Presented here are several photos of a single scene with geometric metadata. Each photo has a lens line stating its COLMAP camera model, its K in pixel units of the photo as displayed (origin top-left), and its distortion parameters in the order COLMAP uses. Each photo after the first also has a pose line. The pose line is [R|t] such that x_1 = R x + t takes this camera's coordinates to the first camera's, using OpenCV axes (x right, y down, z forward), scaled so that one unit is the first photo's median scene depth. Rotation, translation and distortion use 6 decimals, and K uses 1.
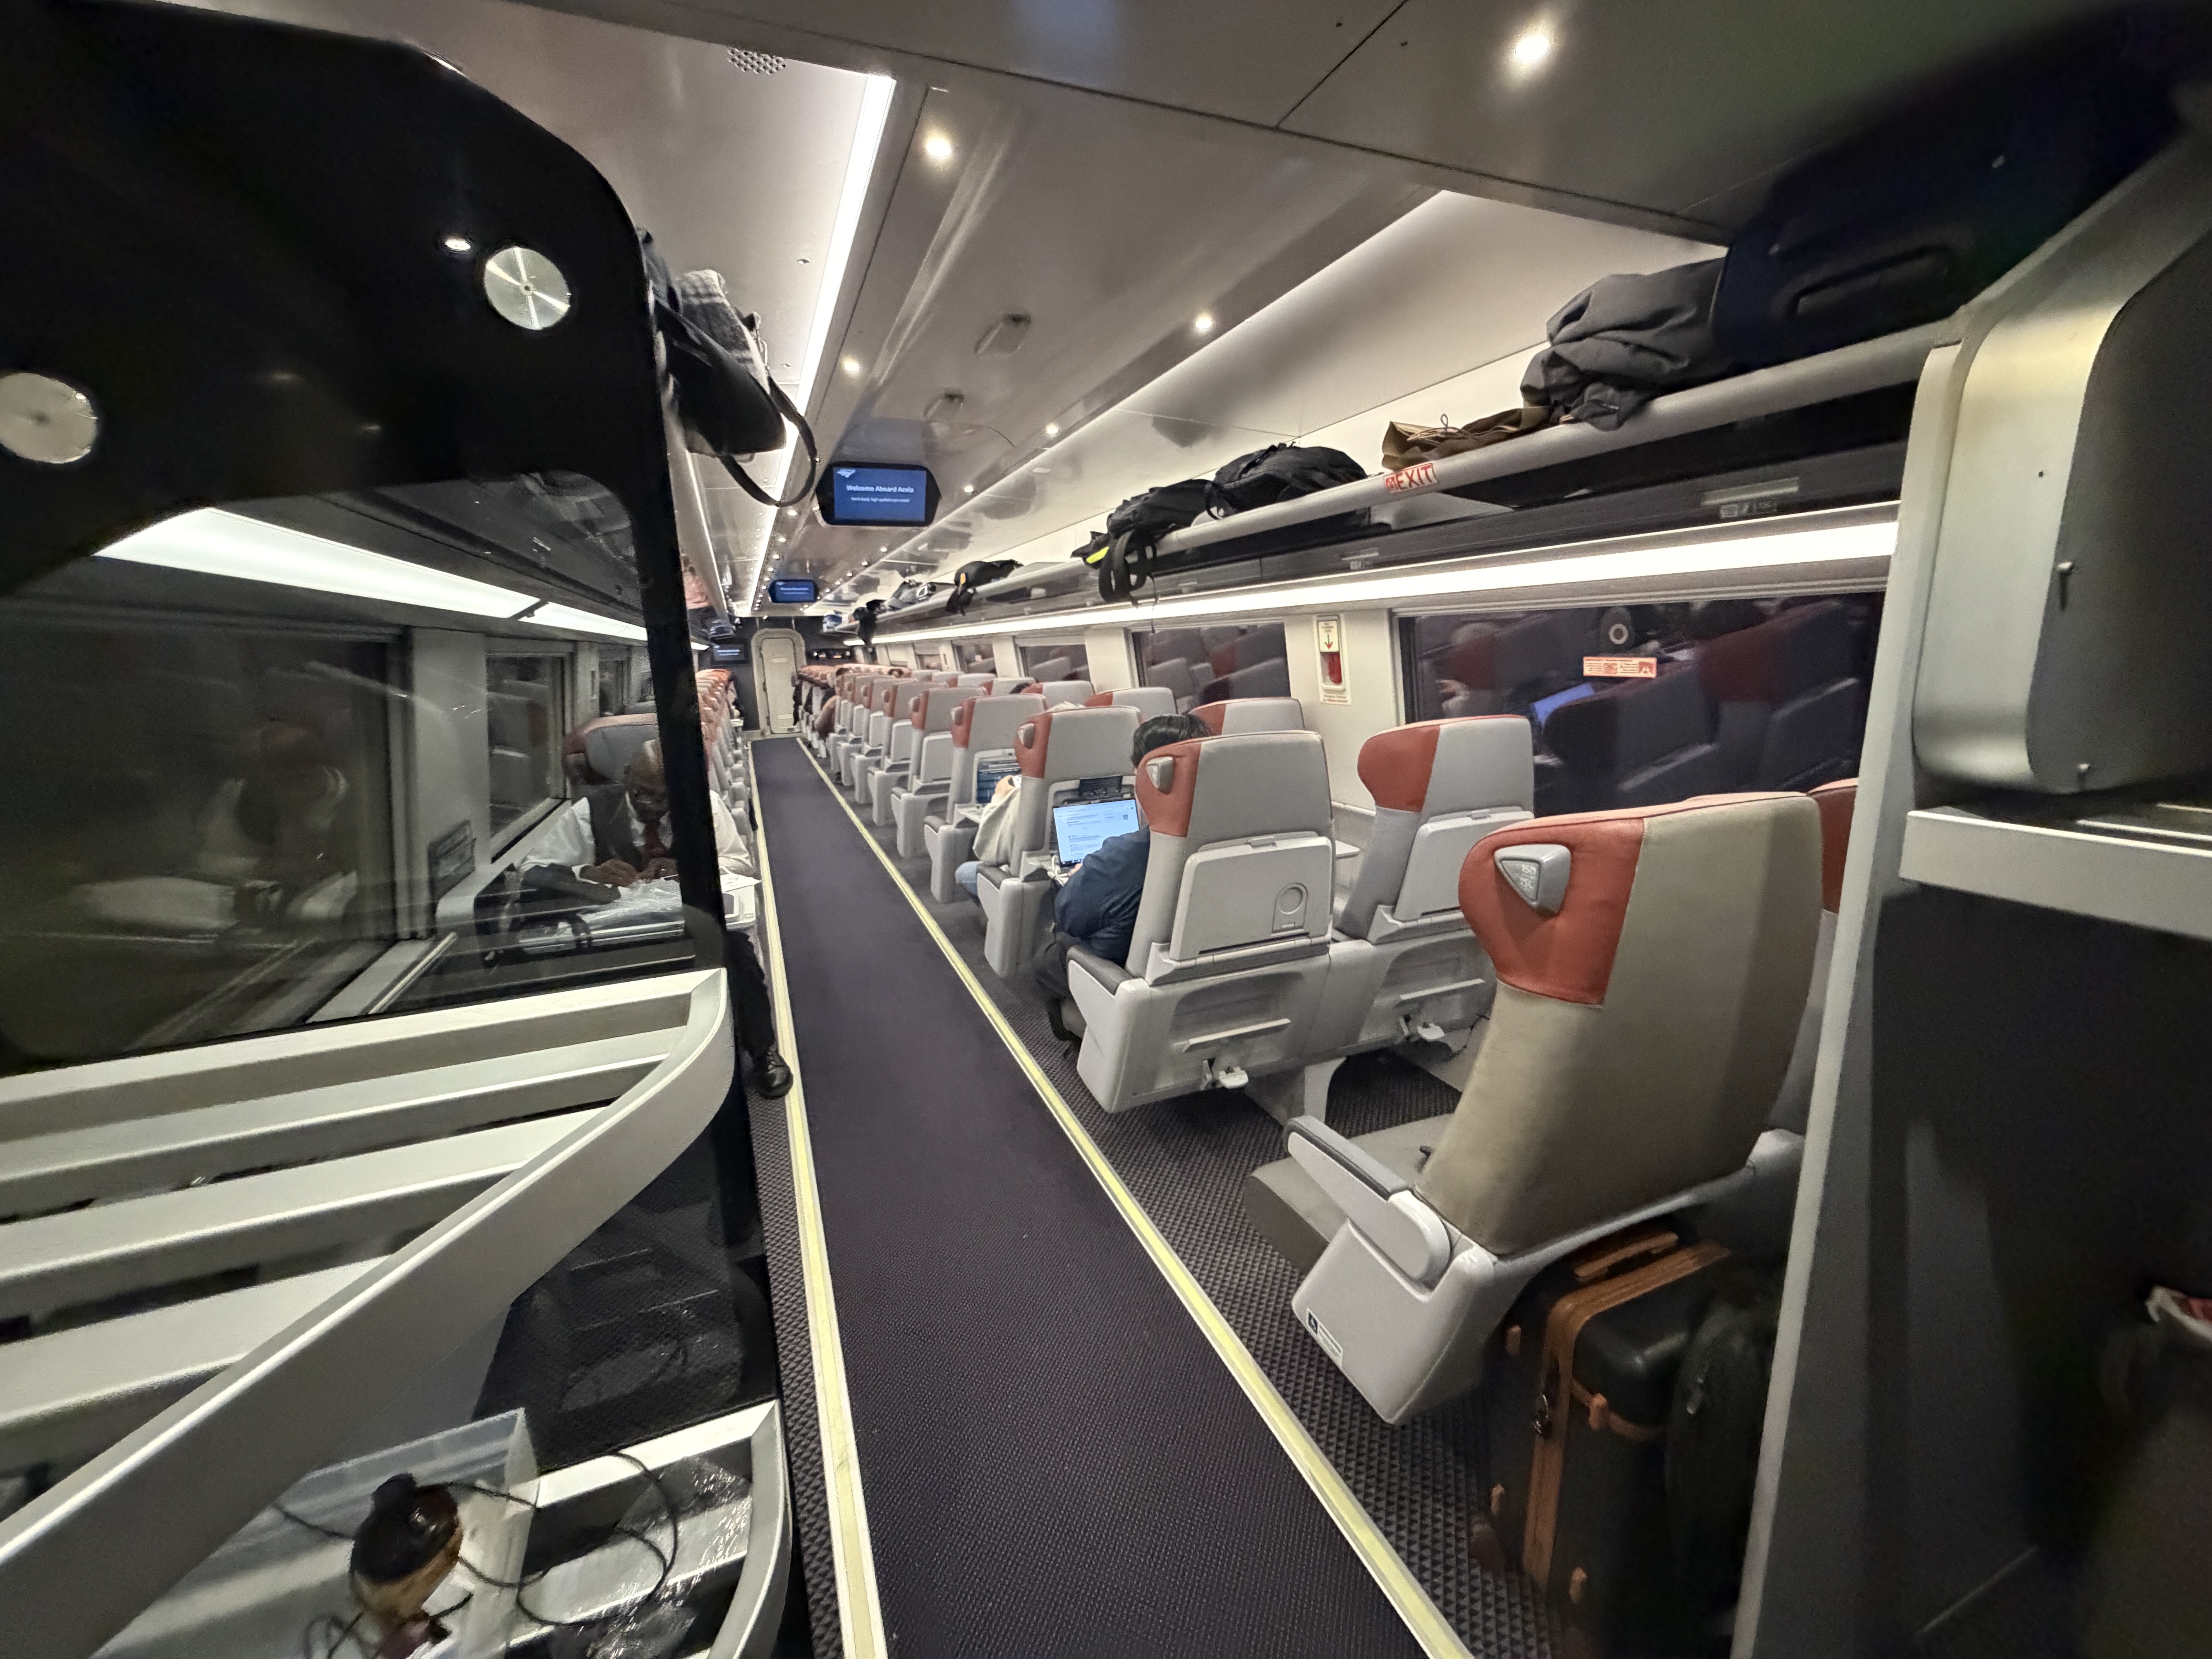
lens RADIAL K [[882.4, 0, 1096.4], [0, 882.4, 829.6], [0, 0, 1]] dist [0.000906, 0.000024]
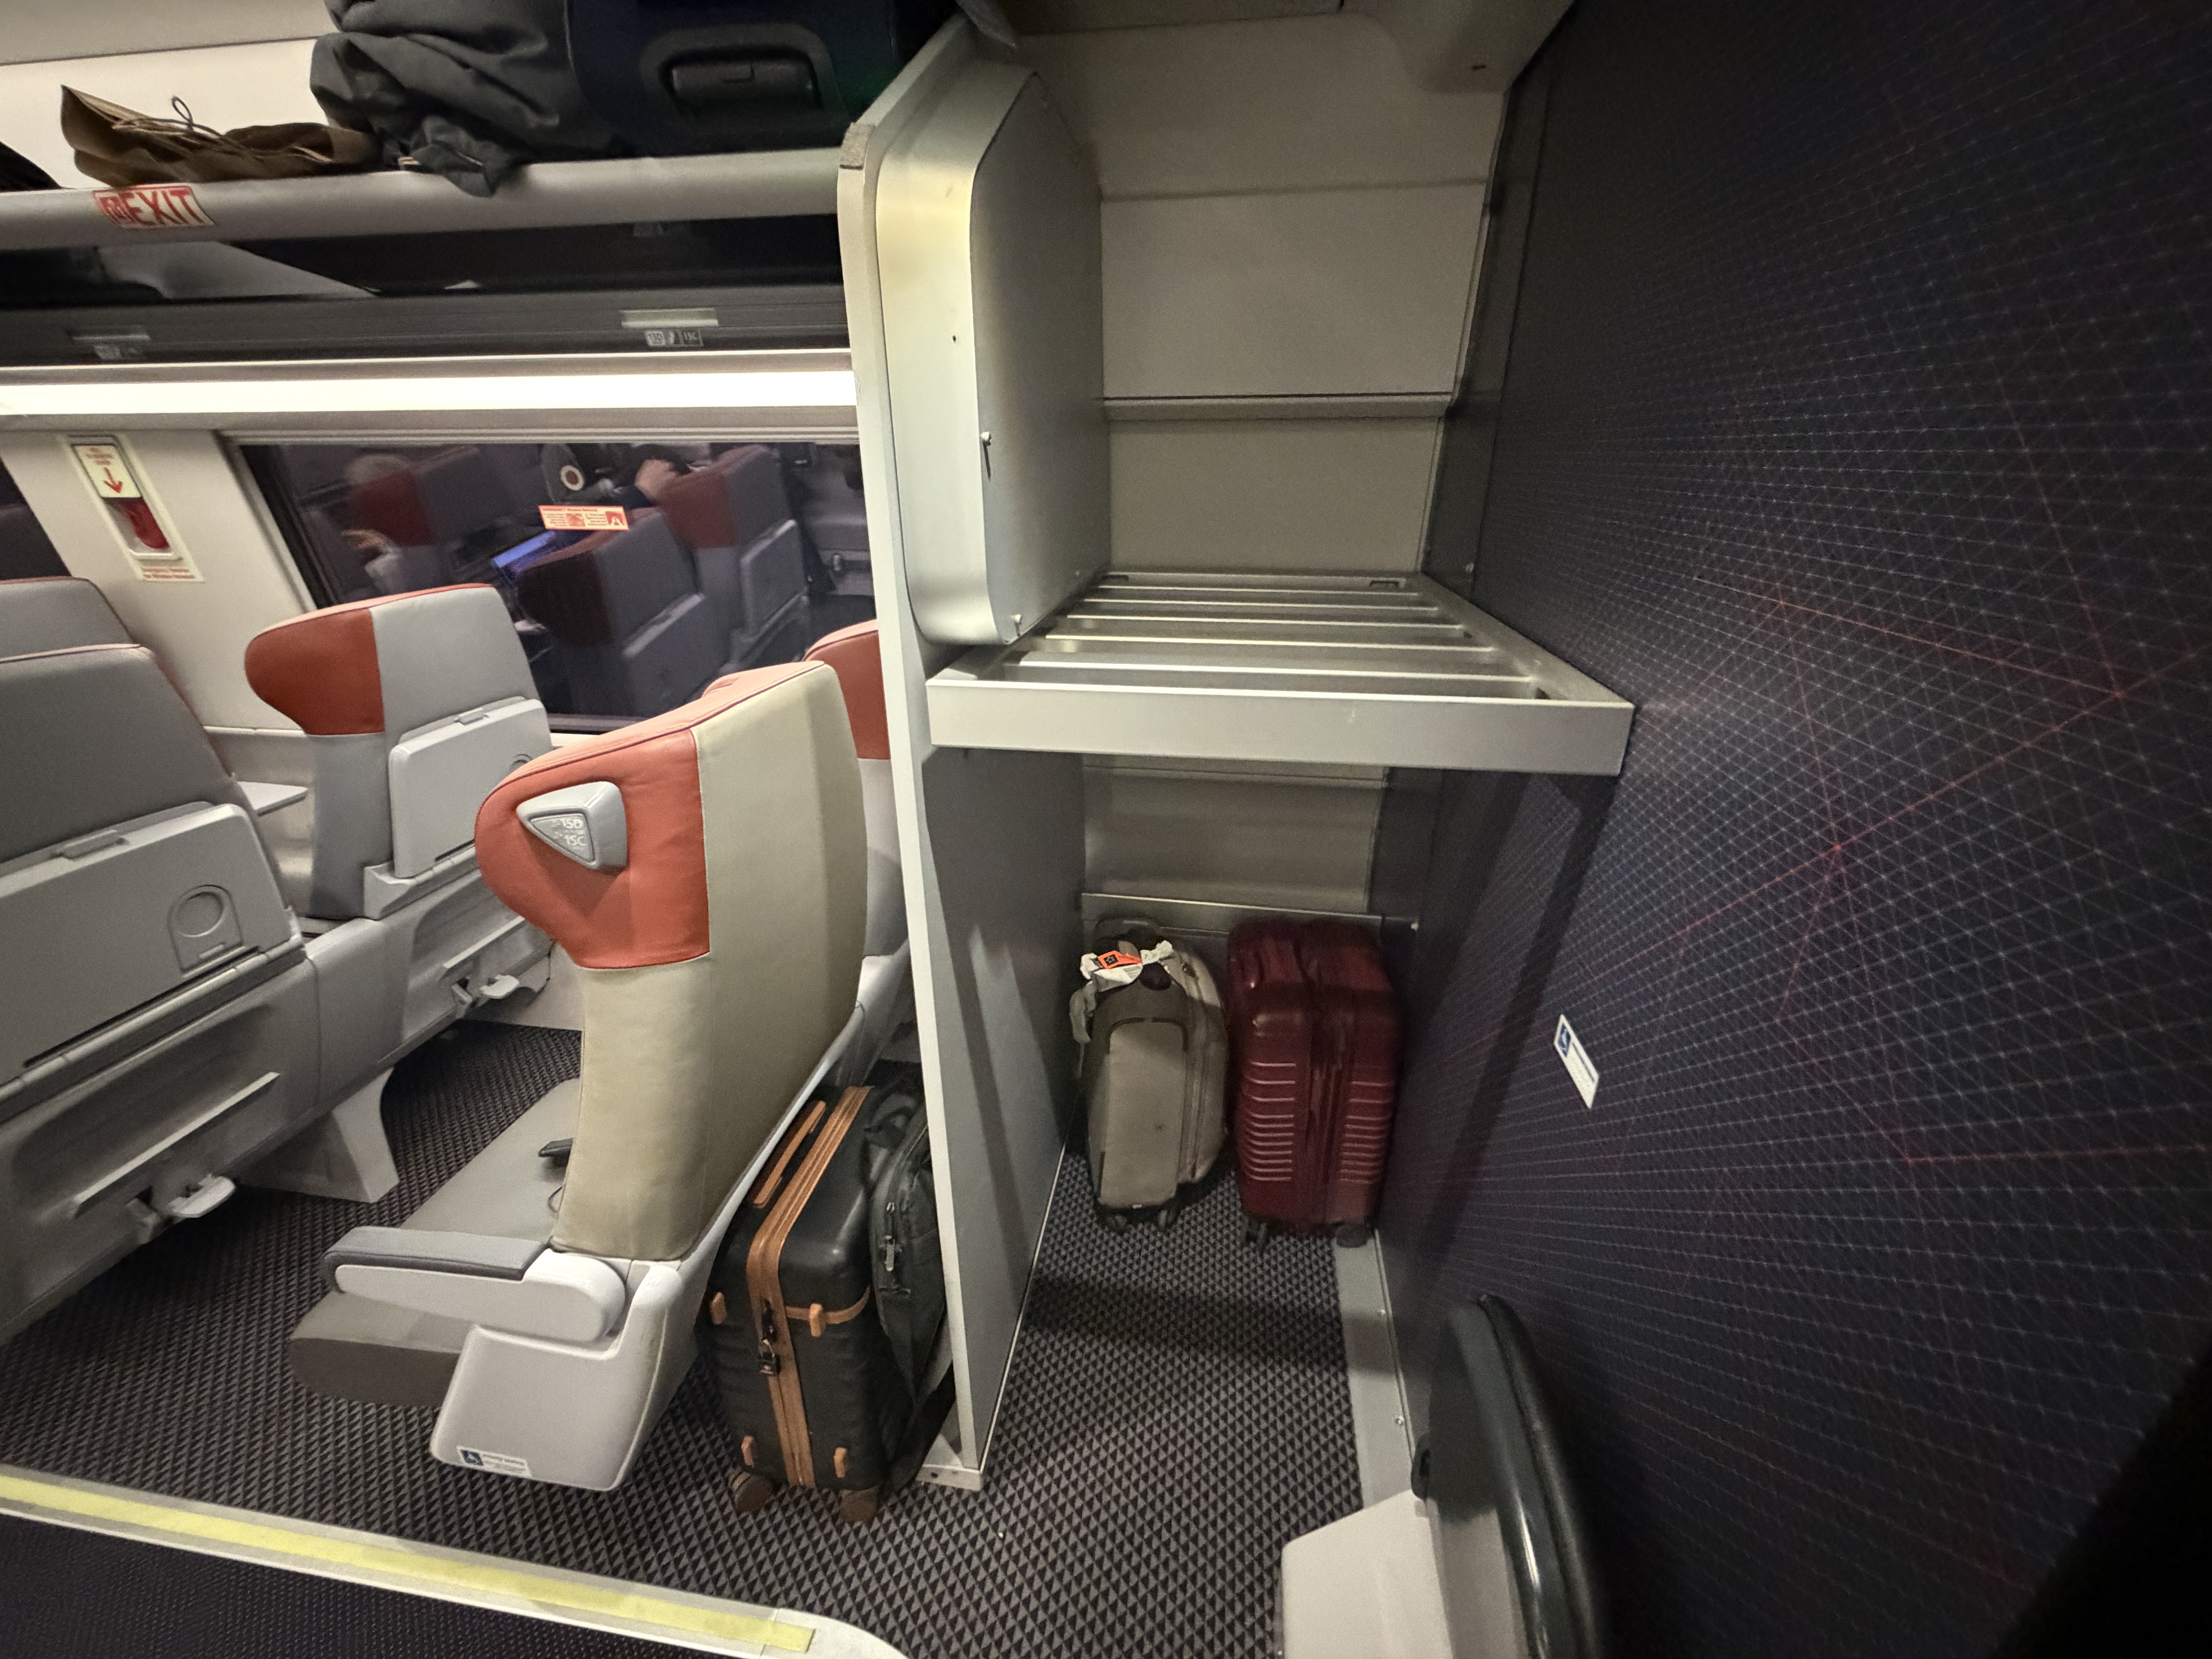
lens RADIAL K [[882.4, 0, 1096.4], [0, 882.4, 829.6], [0, 0, 1]] dist [0.000906, 0.000024]
pose [[0.508781, -0.309769, 0.803234, 0.058521], [0.167602, 0.950810, 0.260520, -0.036610], [-0.844424, 0.002076, 0.535672, 0.115619]]
